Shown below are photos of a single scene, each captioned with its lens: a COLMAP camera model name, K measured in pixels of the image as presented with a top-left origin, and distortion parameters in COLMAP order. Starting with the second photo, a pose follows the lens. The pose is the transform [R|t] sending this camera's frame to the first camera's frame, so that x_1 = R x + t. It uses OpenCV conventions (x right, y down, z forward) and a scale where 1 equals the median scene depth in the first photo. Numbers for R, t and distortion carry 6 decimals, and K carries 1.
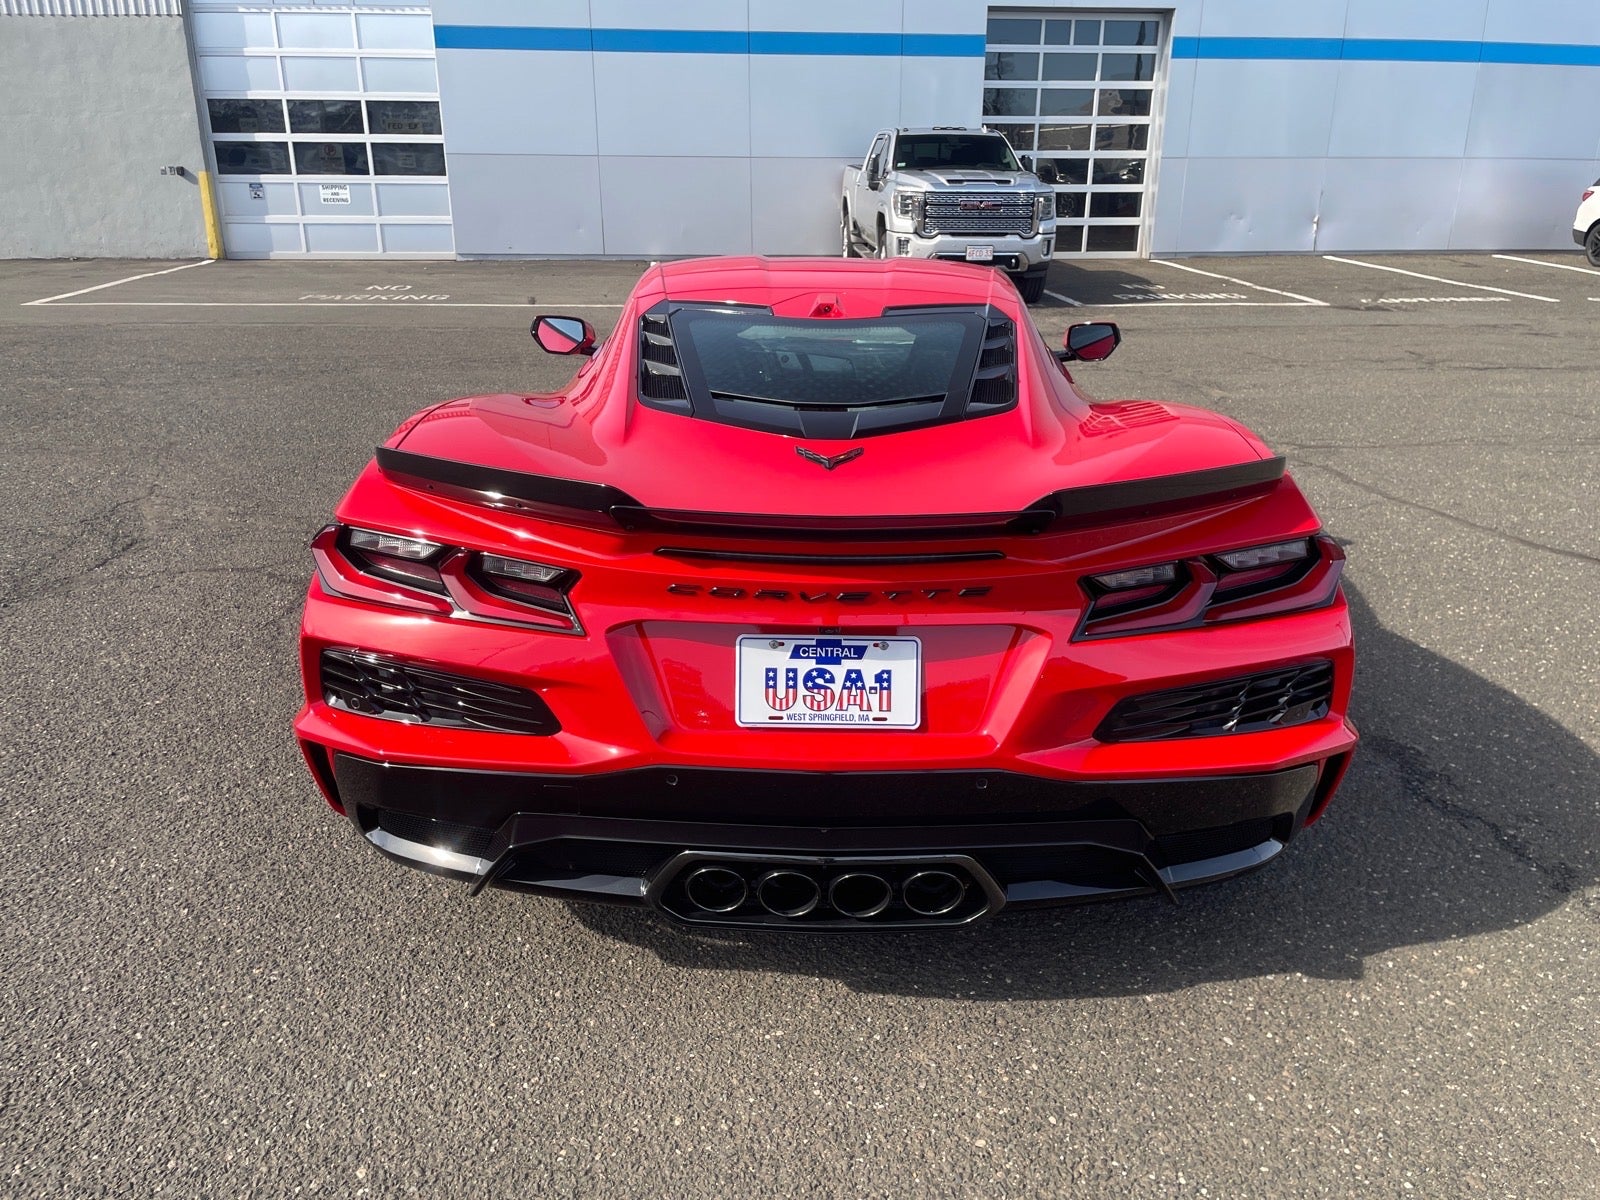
lens RADIAL K [[1264.0, 0, 800.0], [0, 1264.0, 600.0], [0, 0, 1]] dist [0.174523, -0.229687]
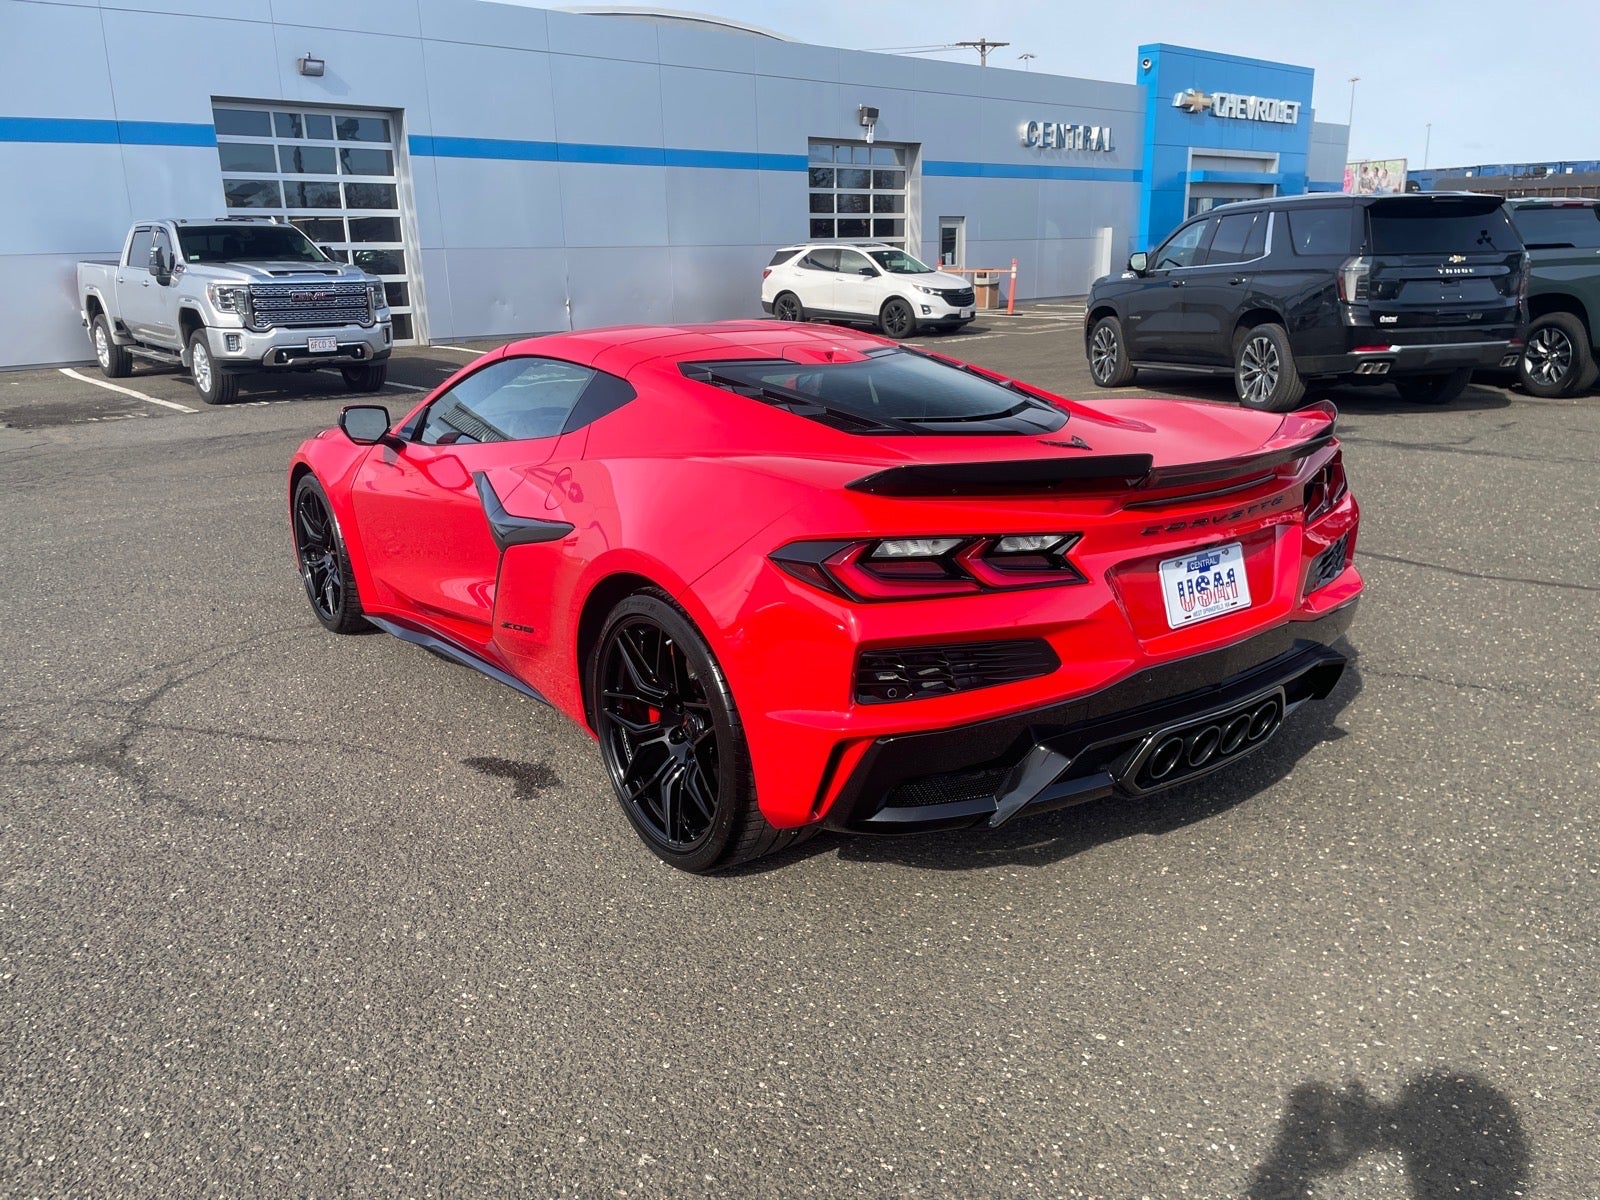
lens RADIAL K [[1327.0, 0, 800.0], [0, 1327.0, 600.0], [0, 0, 1]] dist [0.145913, -0.217156]
pose [[0.774510, -0.186359, 0.604487, -0.228200], [0.232415, 0.972614, 0.002064, -0.004861], [-0.588317, 0.138893, 0.796613, 0.015624]]
